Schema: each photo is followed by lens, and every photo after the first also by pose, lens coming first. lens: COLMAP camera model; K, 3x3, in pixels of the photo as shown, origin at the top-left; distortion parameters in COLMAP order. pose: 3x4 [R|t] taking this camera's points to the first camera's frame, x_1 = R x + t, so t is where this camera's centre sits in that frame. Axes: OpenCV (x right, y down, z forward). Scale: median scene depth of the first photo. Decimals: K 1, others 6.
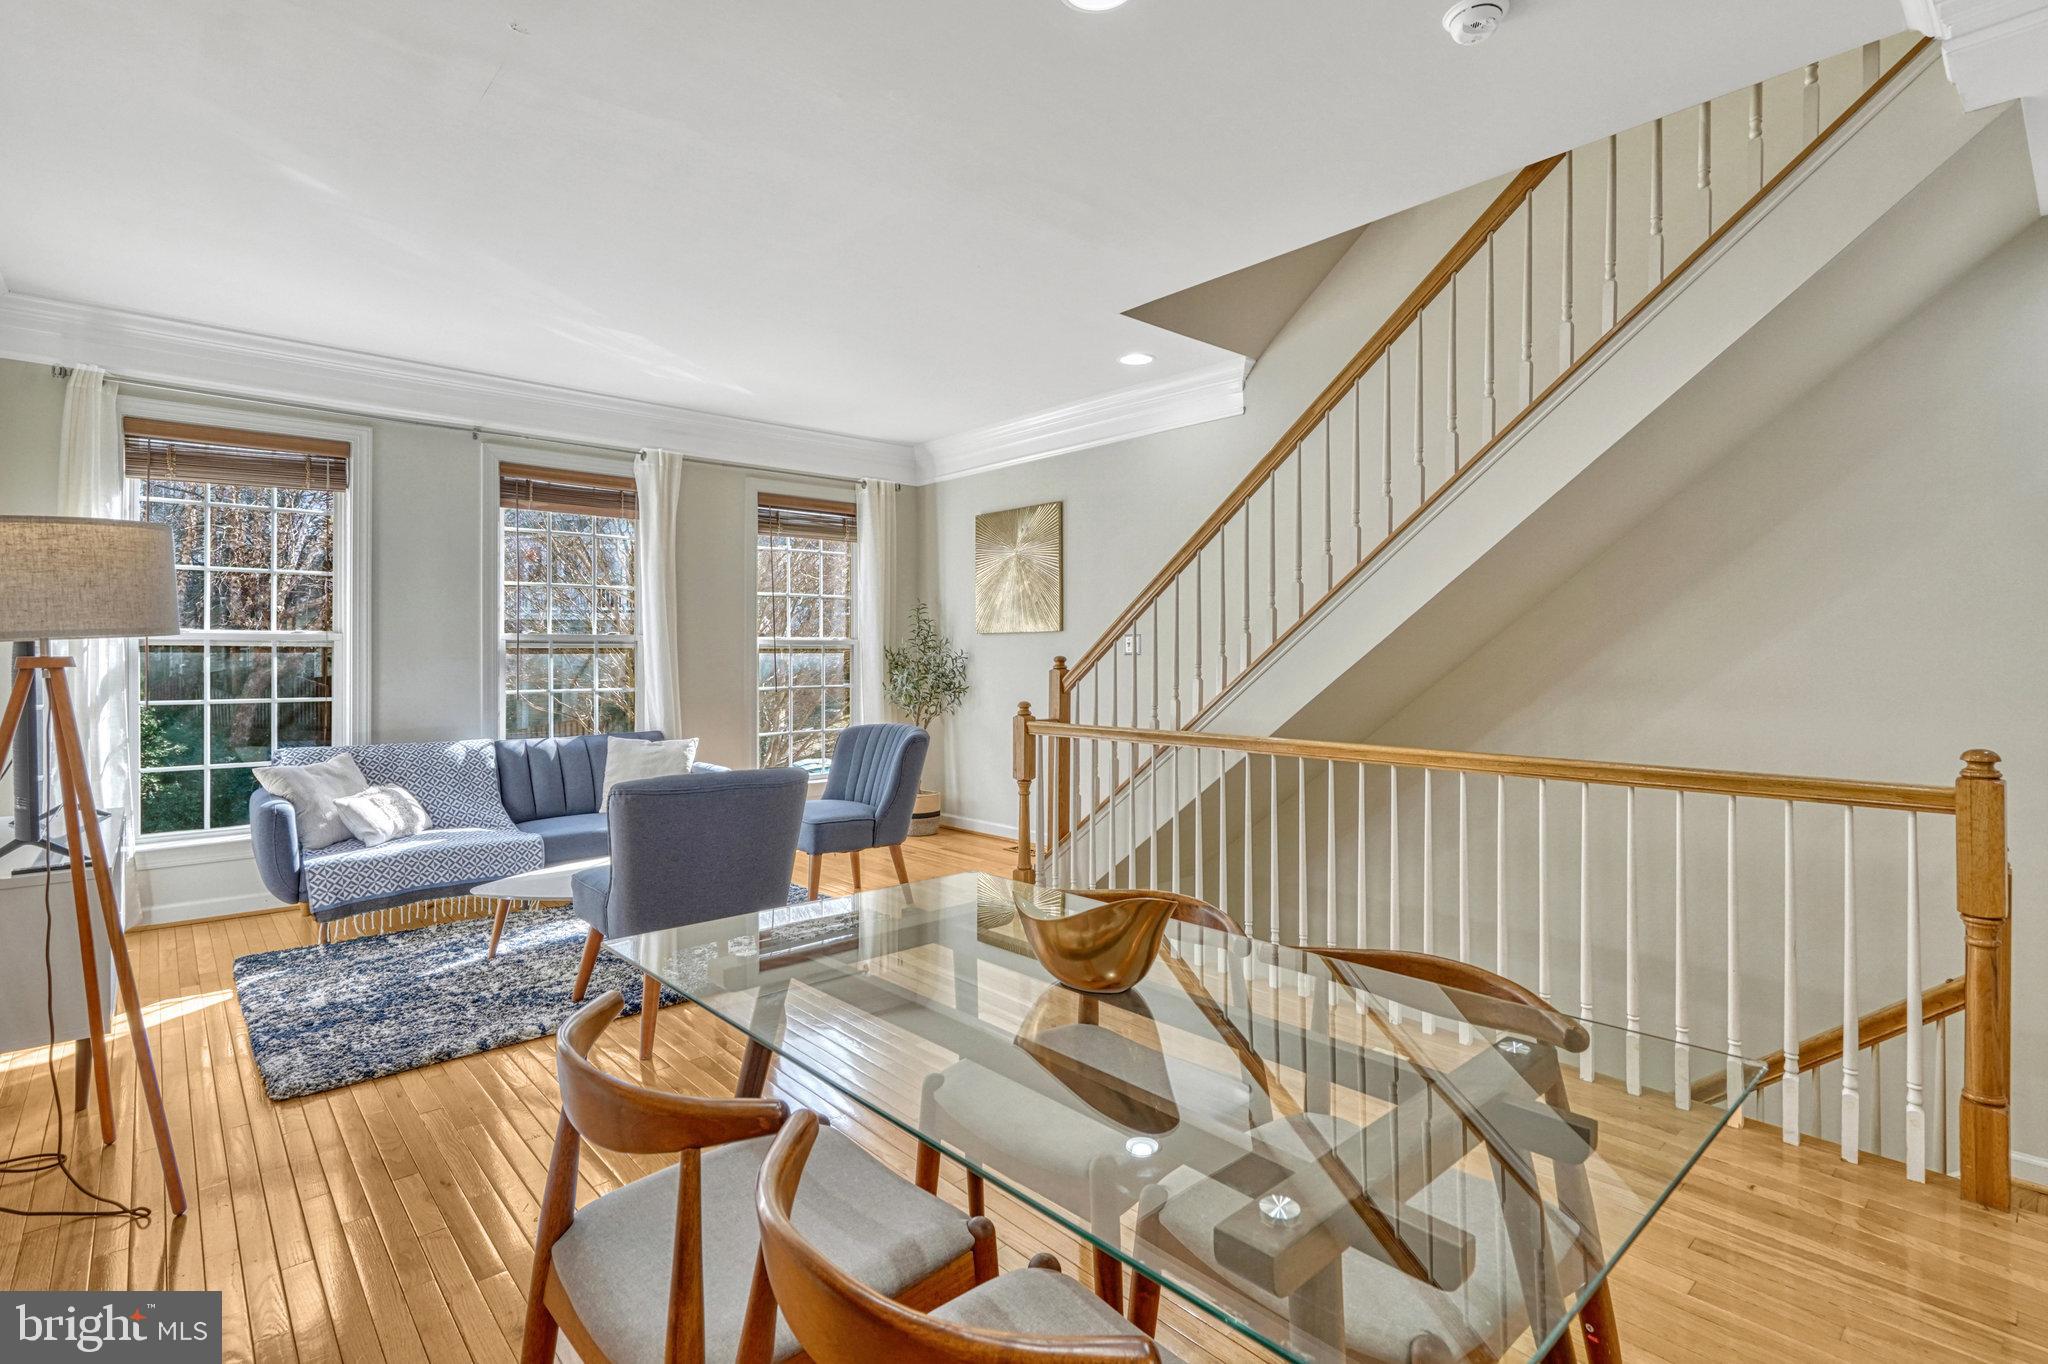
lens RADIAL K [[977.3, 0, 1016.5], [0, 977.3, 654.2], [0, 0, 1]] dist [-0.001542, 0.002379]
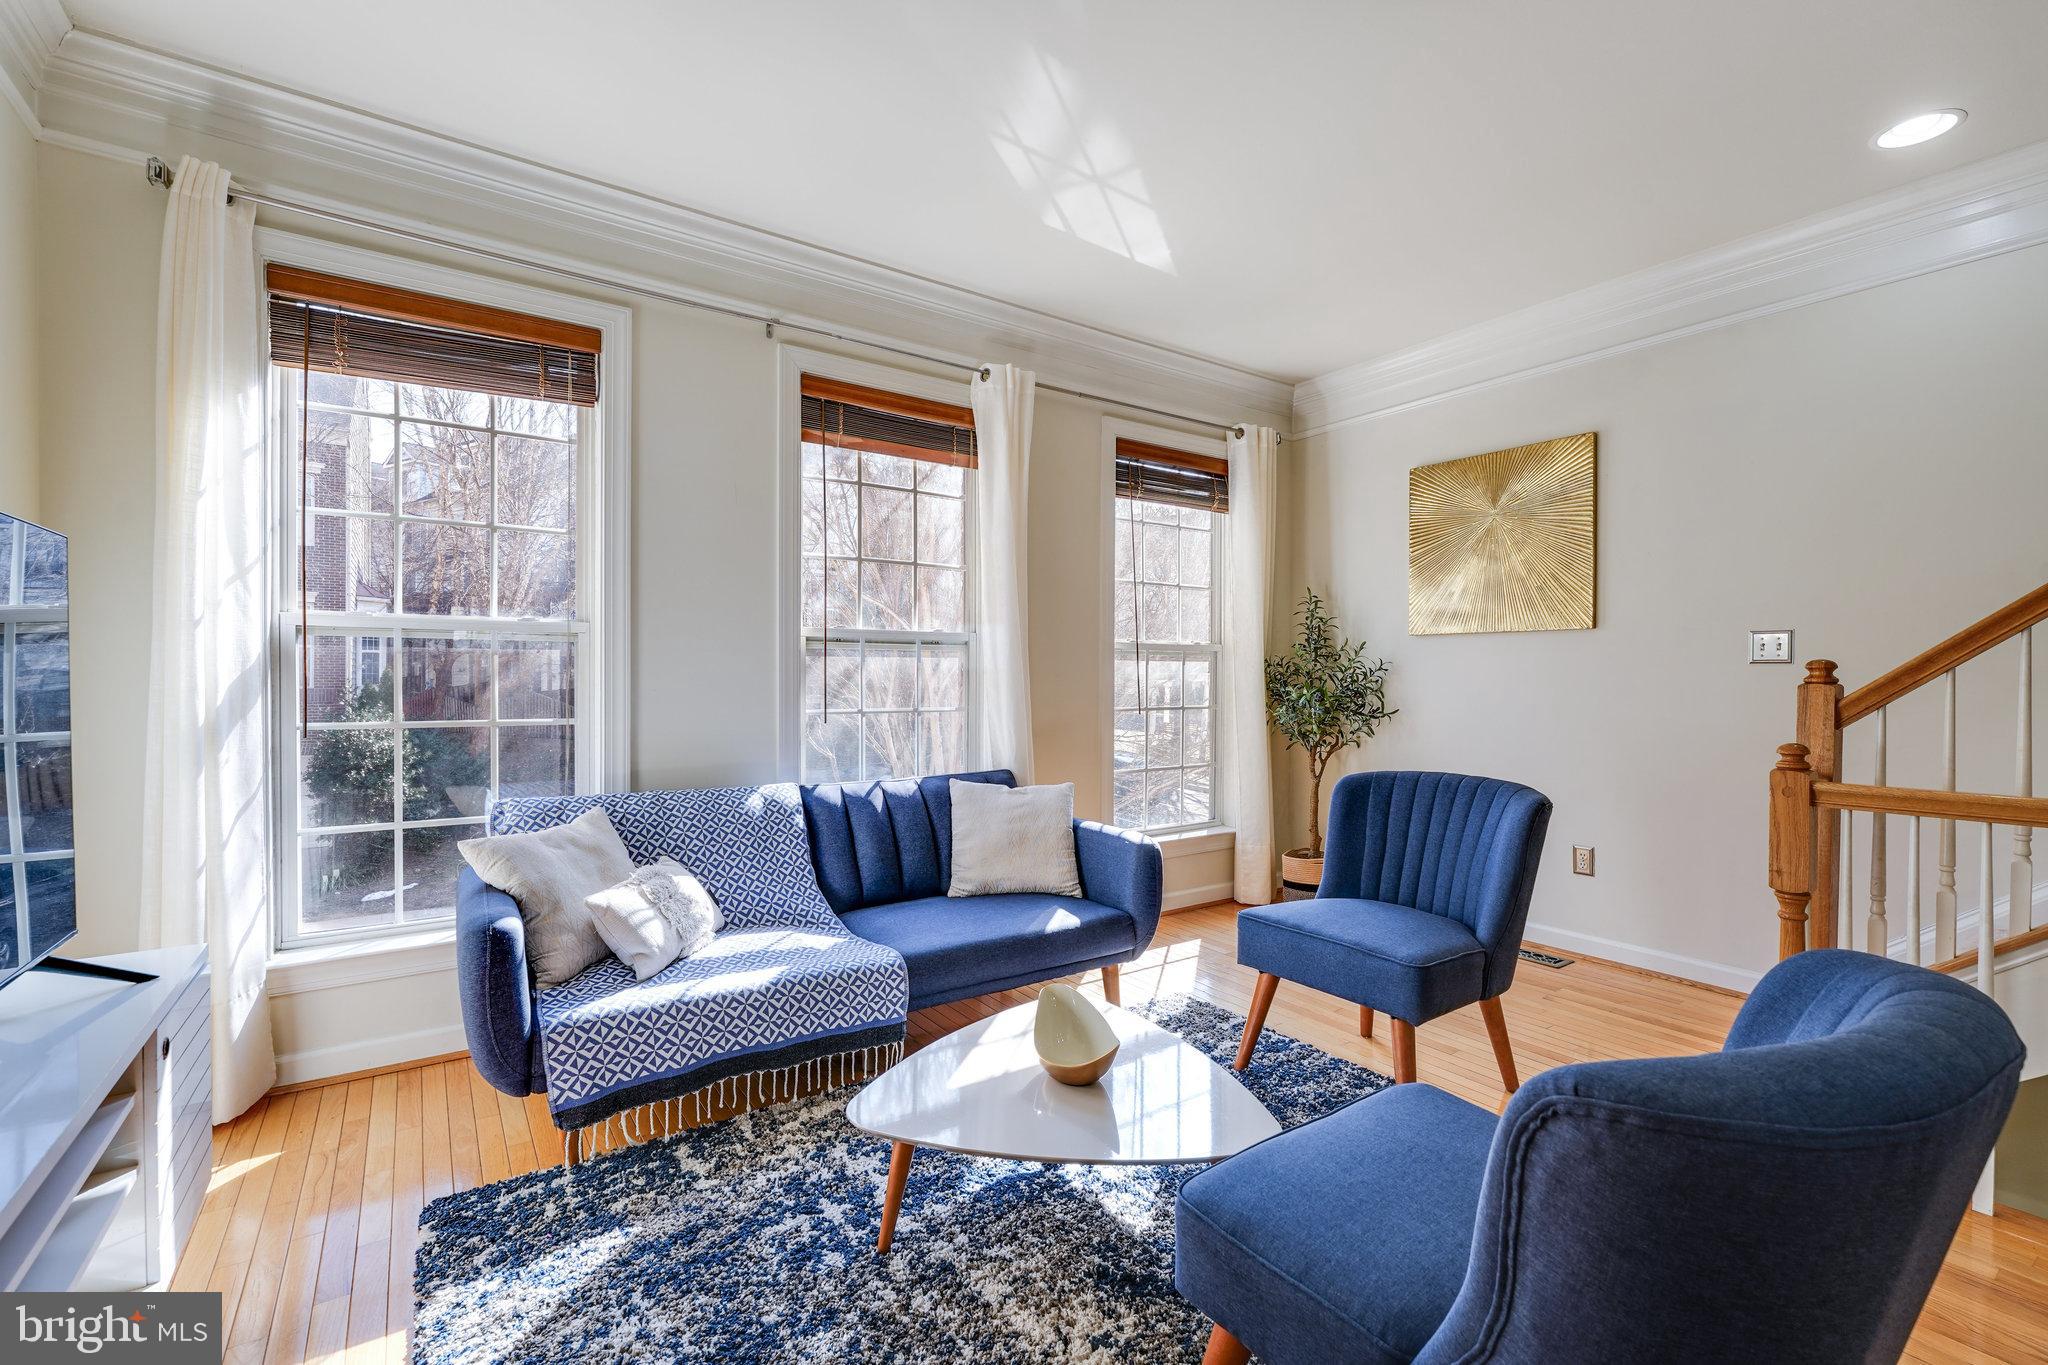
lens RADIAL K [[888.1, 0, 1028.2], [0, 888.1, 683.5], [0, 0, 1]] dist [-0.000788, -0.000654]
pose [[0.992959, 0.008252, -0.118175, -0.333819], [-0.006546, 0.999869, 0.014809, 0.009576], [0.118281, -0.013931, 0.992882, 0.451483]]
